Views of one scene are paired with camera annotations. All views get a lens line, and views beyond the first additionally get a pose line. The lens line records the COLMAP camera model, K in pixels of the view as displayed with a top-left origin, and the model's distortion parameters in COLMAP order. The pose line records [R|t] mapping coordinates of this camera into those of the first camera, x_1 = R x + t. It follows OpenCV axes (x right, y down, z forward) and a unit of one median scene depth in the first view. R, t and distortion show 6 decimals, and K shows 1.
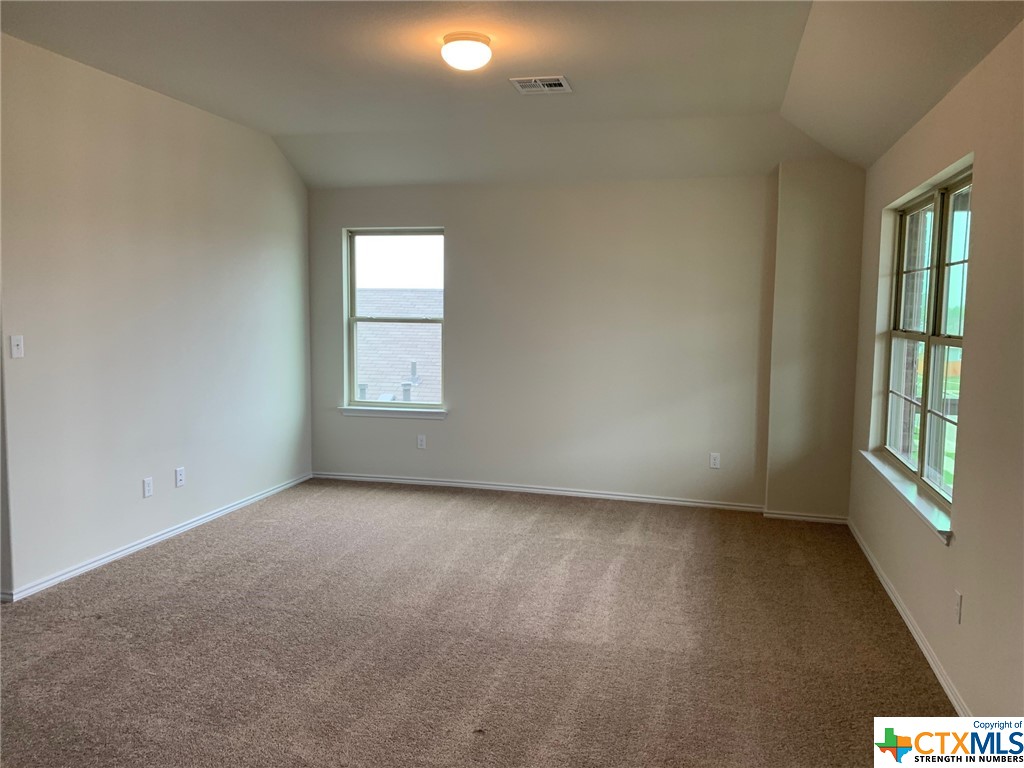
lens RADIAL K [[784.2, 0, 511.7], [0, 784.2, 384.5], [0, 0, 1]] dist [0.011078, -0.011340]
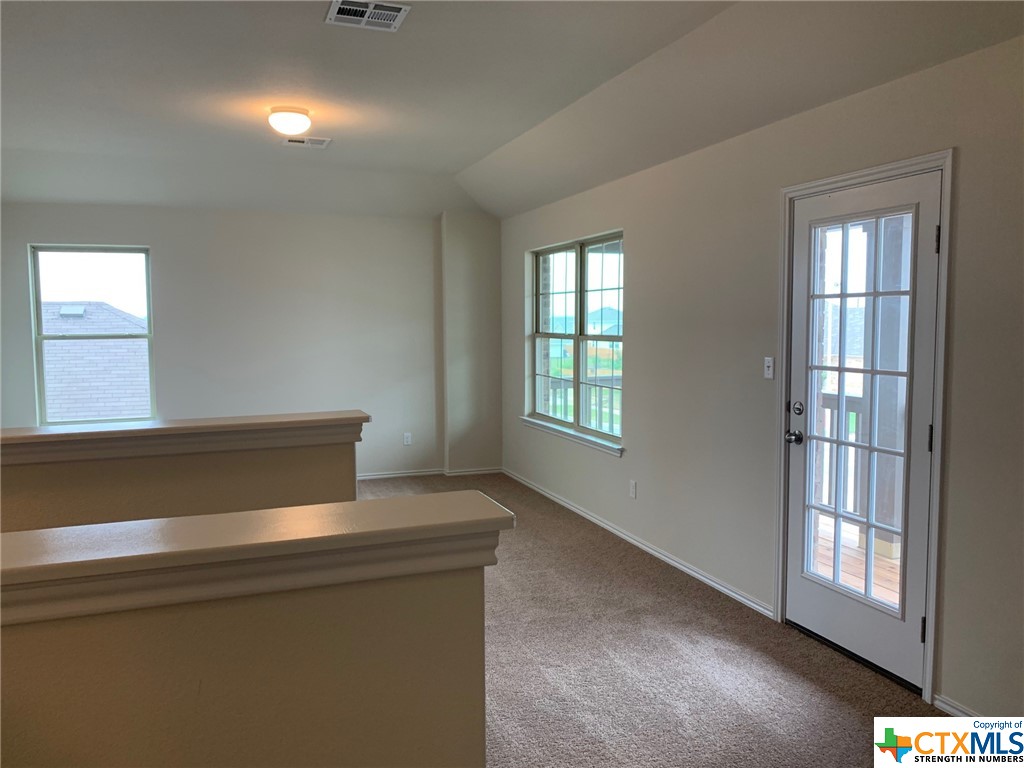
lens RADIAL K [[784.2, 0, 508.7], [0, 784.2, 382.6], [0, 0, 1]] dist [0.011078, -0.011340]
pose [[0.813535, -0.063595, 0.578028, -0.347712], [0.071434, 0.997403, 0.009196, 0.005802], [-0.577112, 0.033810, 0.815965, -0.144342]]
